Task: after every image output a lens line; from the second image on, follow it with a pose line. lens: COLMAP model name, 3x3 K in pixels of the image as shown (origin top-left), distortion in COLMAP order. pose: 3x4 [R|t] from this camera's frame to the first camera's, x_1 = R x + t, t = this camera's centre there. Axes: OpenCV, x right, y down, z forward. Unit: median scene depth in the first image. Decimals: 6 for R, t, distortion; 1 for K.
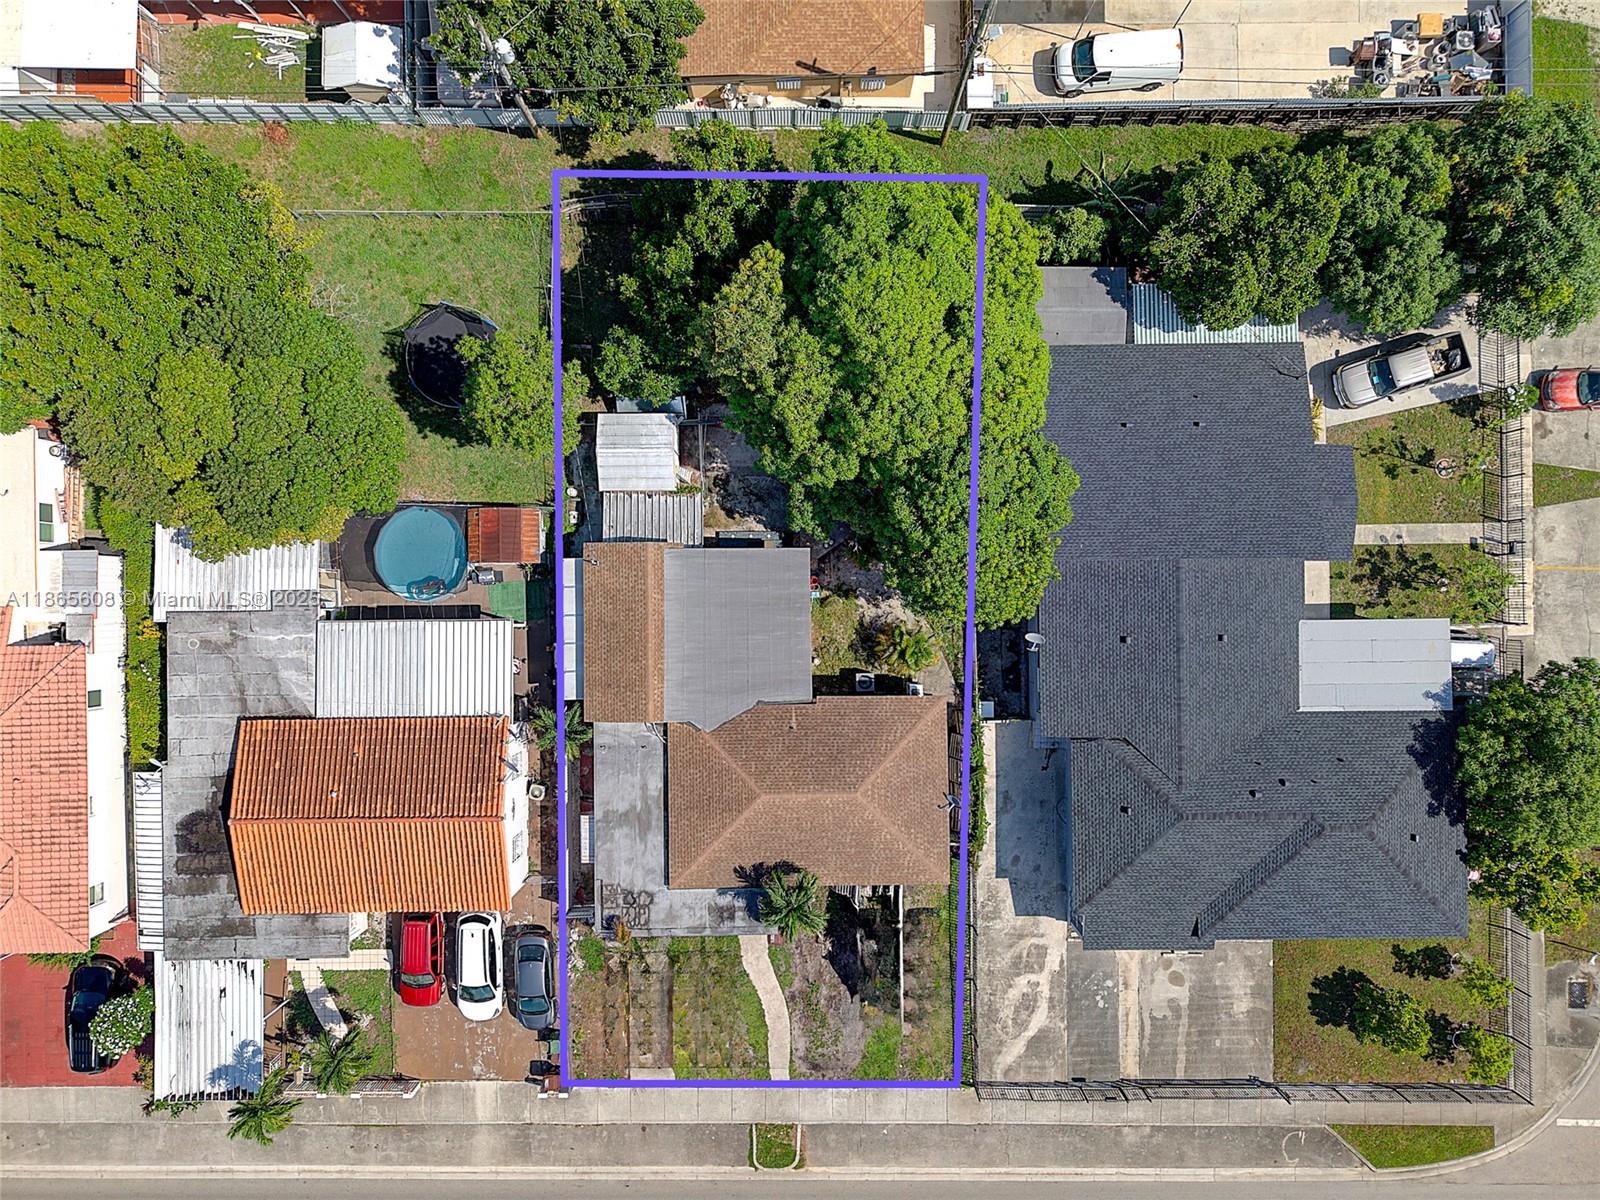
lens RADIAL K [[1071.4, 0, 799.4], [0, 1071.4, 606.0], [0, 0, 1]] dist [0.026250, -0.020180]
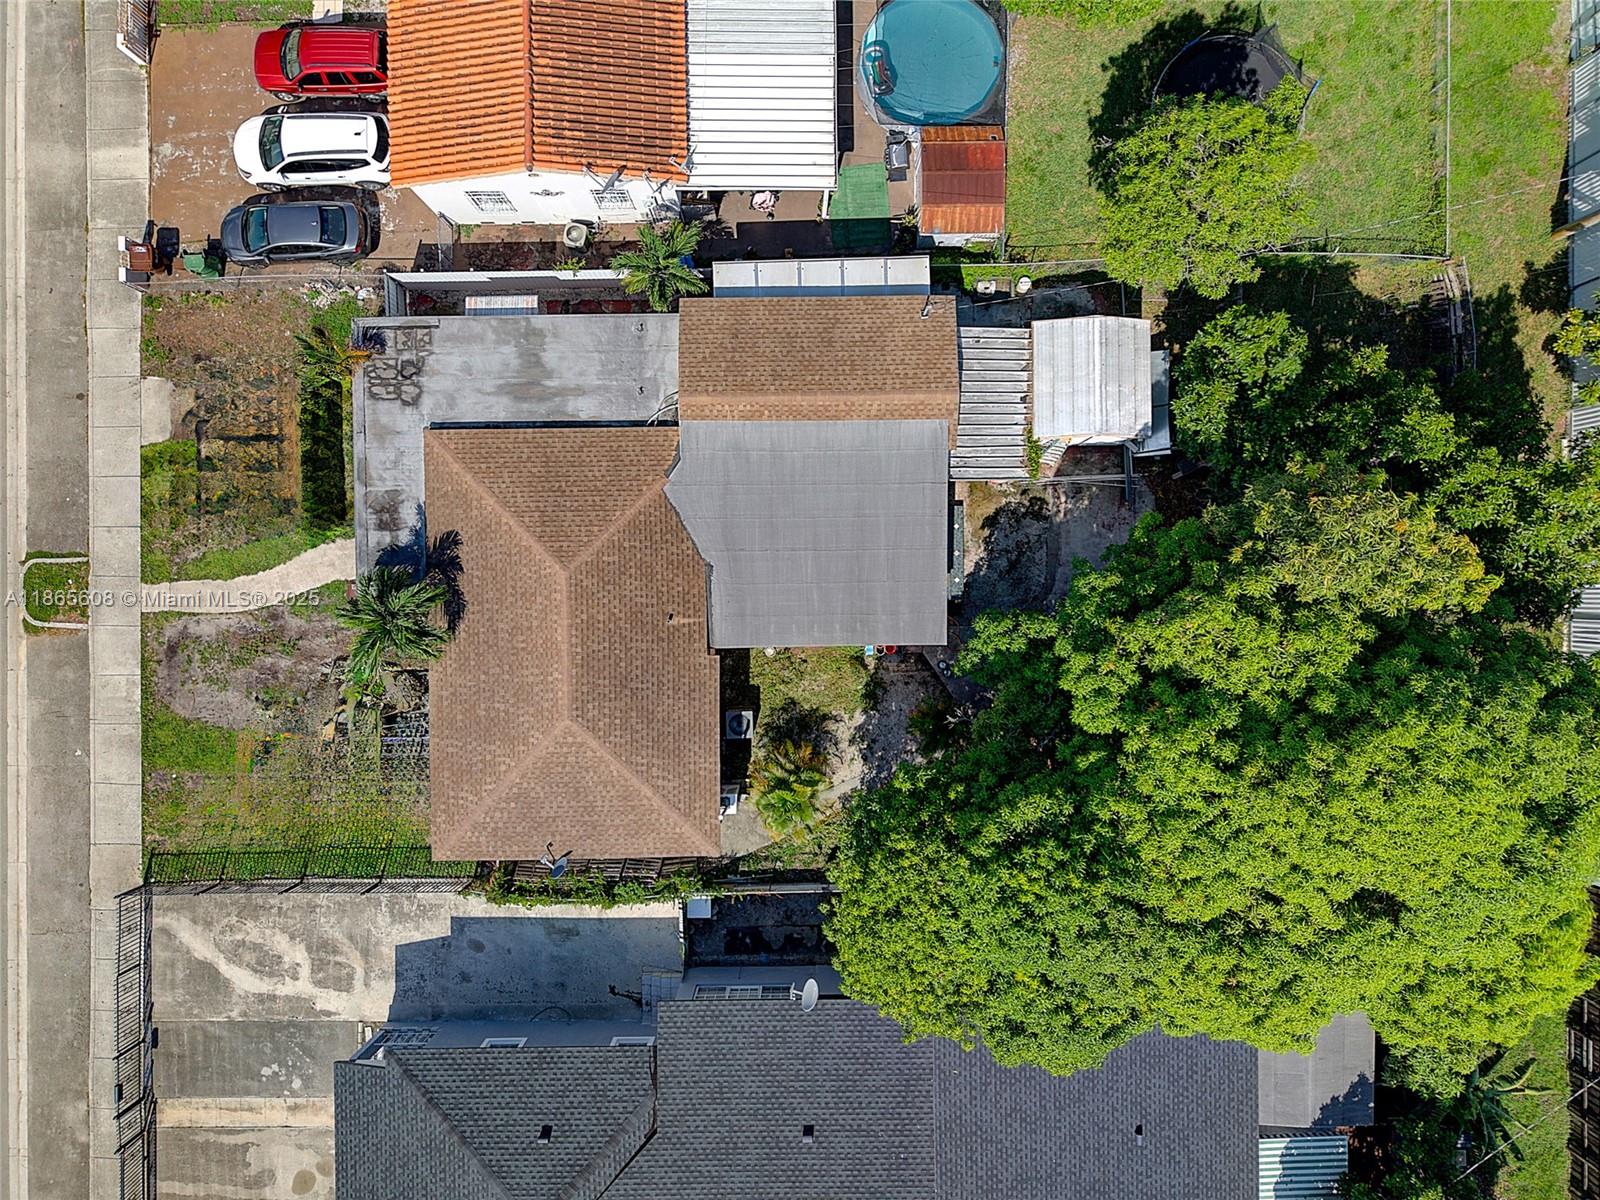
lens RADIAL K [[1071.4, 0, 792.4], [0, 1071.4, 603.9], [0, 0, 1]] dist [0.026250, -0.020180]
pose [[0.001003, 0.999969, 0.007750, -0.019401], [-0.999958, 0.000933, 0.009076, 0.032283], [0.009068, -0.007759, 0.999929, 0.331390]]
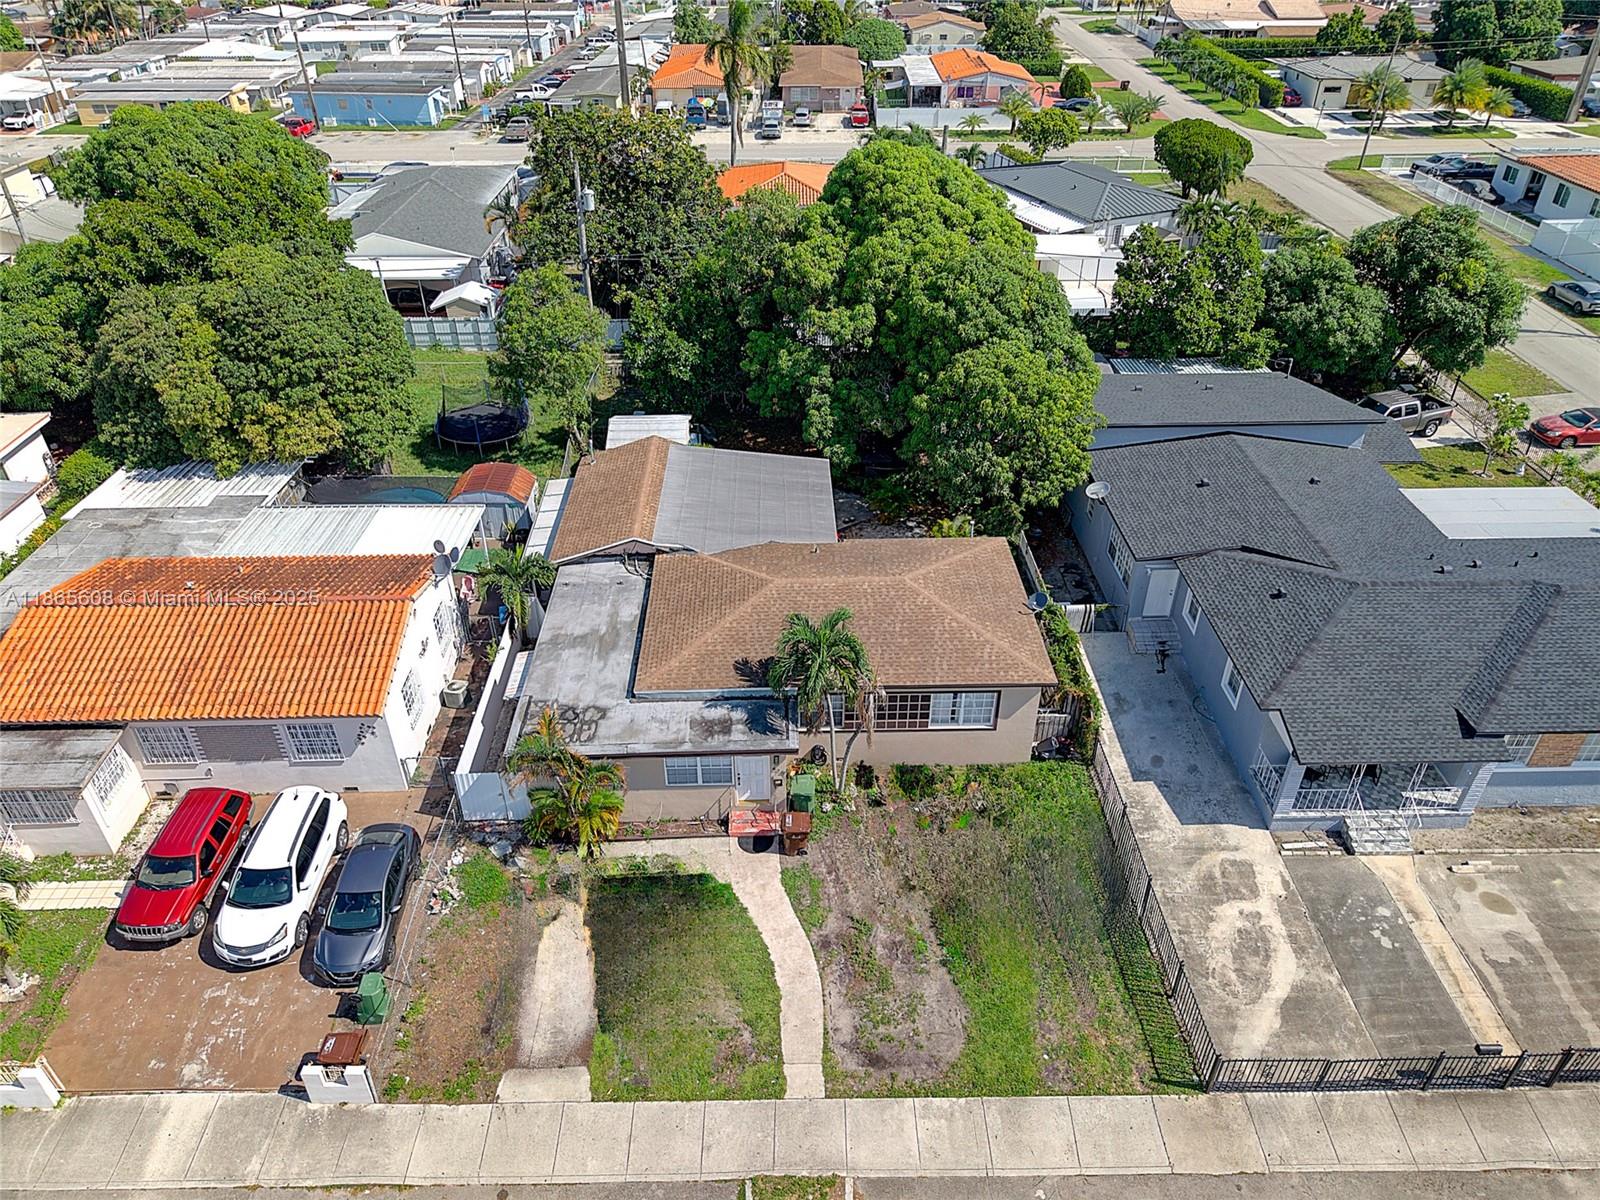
lens RADIAL K [[1071.4, 0, 799.0], [0, 1071.4, 600.0], [0, 0, 1]] dist [0.026250, -0.020180]
pose [[0.999932, -0.005985, 0.010028, -0.024680], [0.011655, 0.565810, -0.824453, 0.734826], [-0.000739, 0.824514, 0.565842, 0.553784]]
